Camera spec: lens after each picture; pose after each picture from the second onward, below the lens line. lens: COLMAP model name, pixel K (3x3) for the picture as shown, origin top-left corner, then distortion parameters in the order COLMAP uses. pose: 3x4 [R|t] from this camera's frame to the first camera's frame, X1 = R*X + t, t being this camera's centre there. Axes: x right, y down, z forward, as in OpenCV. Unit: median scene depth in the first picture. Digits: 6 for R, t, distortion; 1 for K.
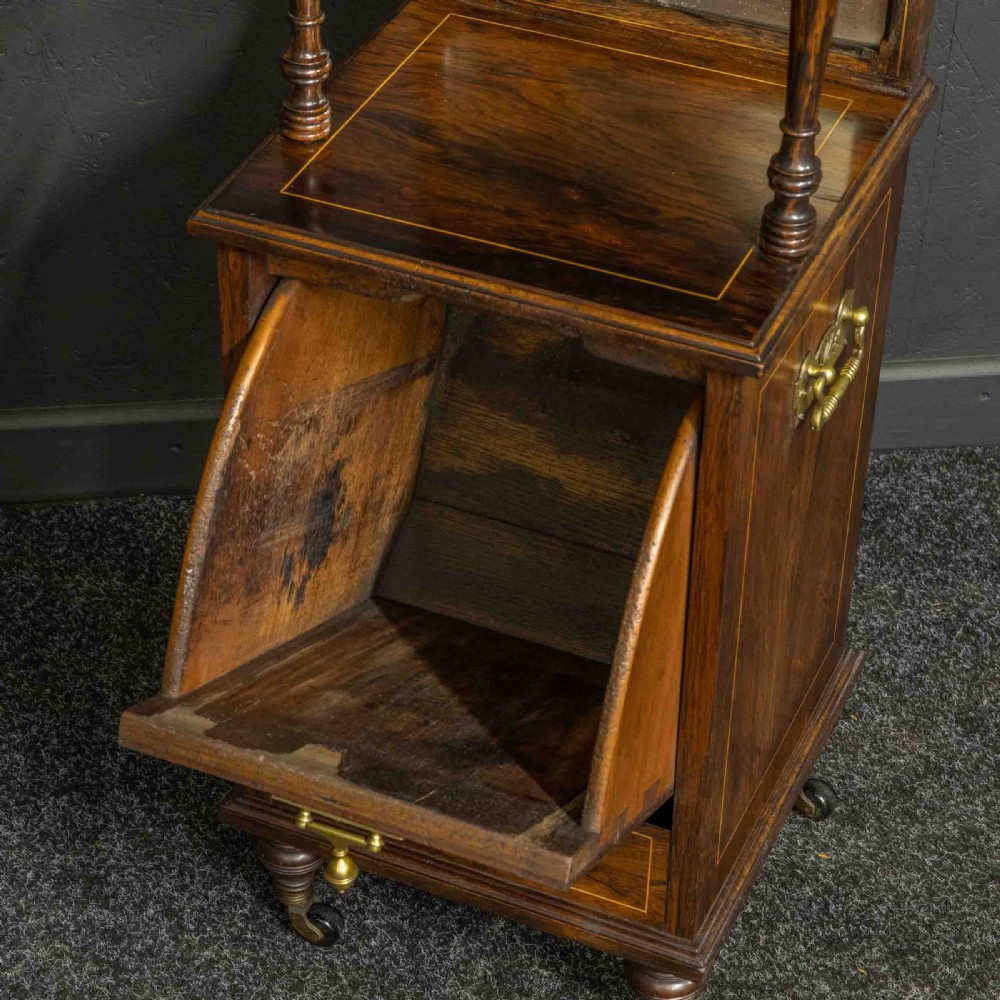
lens RADIAL K [[2763.9, 0, 488.0], [0, 2763.9, 502.7], [0, 0, 1]] dist [0.156509, 0.907619]
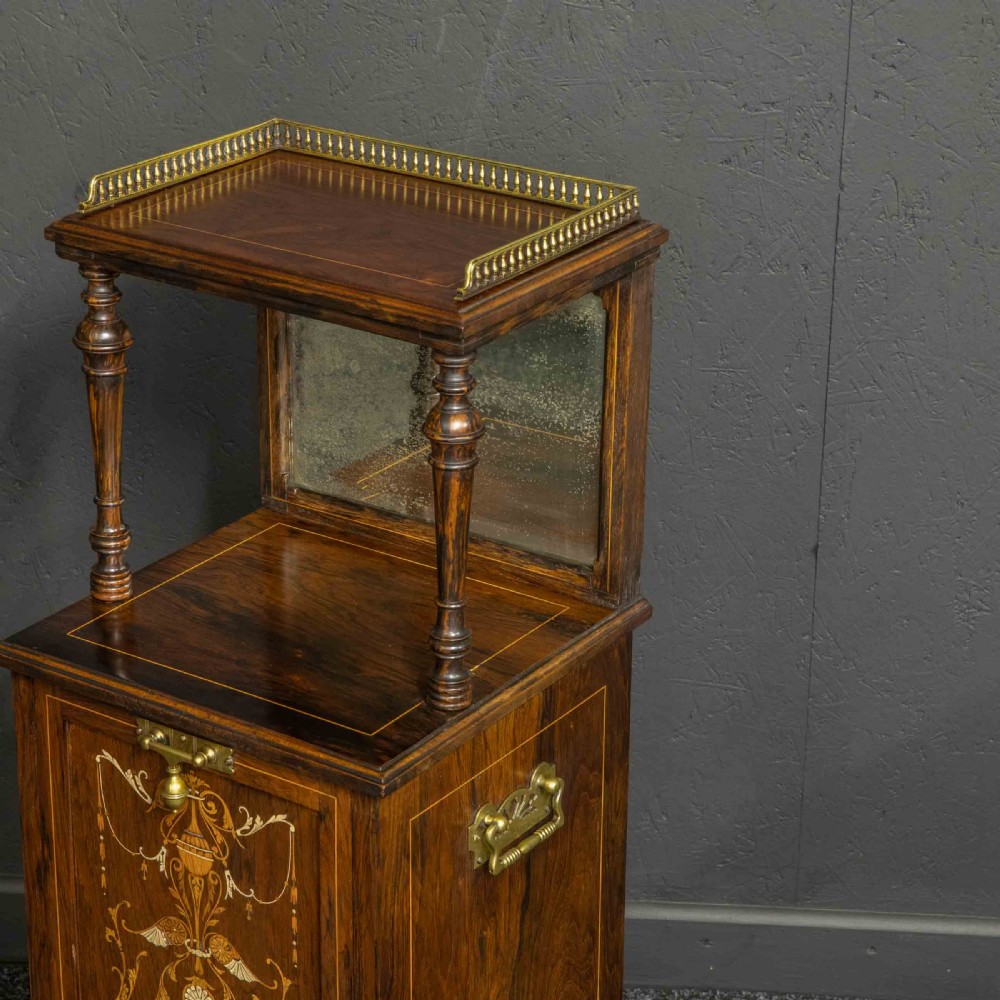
lens RADIAL K [[2763.9, 0, 488.0], [0, 2763.9, 502.7], [0, 0, 1]] dist [0.156509, 0.907619]
pose [[0.981775, 0.065146, -0.178531, 0.316838], [-0.107830, 0.964509, -0.241031, 0.105421], [0.156492, 0.255889, 0.953955, -0.153590]]
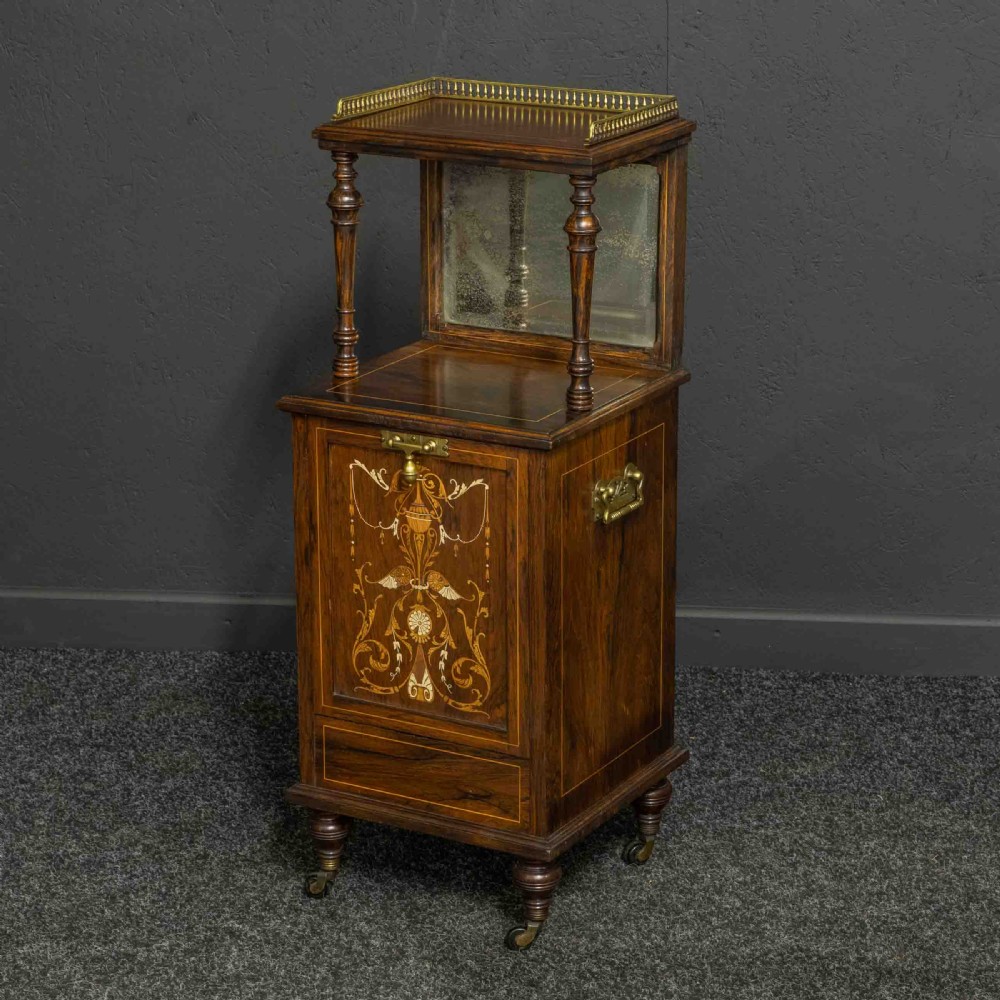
lens RADIAL K [[3068.6, 0, 500.0], [0, 3068.6, 500.0], [0, 0, 1]] dist [0.113477, 0.858181]
pose [[0.994009, 0.010694, -0.108775, 0.272565], [-0.048417, 0.935312, -0.350495, 0.686094], [0.097991, 0.353662, 0.930226, -0.926496]]
